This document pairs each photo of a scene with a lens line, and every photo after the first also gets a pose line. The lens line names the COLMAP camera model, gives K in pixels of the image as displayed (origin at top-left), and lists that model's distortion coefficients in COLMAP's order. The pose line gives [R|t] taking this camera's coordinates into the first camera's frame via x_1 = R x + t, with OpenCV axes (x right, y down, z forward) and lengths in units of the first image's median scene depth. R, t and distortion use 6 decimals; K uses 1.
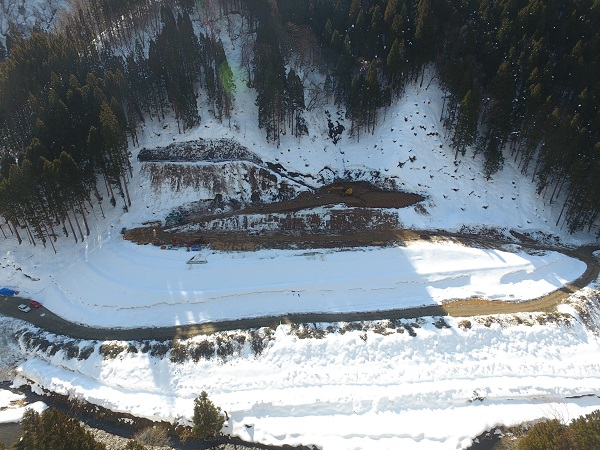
lens RADIAL K [[343.9, 0, 300.0], [0, 343.9, 225.0], [0, 0, 1]] dist [-0.013495, 0.016301]
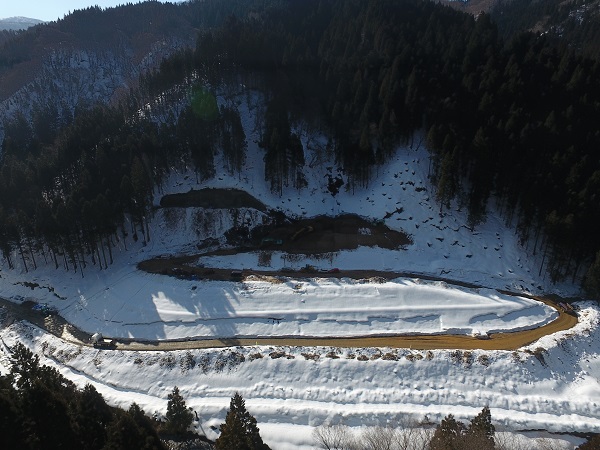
lens RADIAL K [[343.9, 0, 300.0], [0, 343.9, 225.0], [0, 0, 1]] dist [-0.013495, 0.016301]
pose [[0.995380, 0.030253, -0.091122, 0.113304], [-0.044959, 0.985446, -0.163937, 0.052056], [0.084836, 0.167276, 0.982253, -0.108443]]
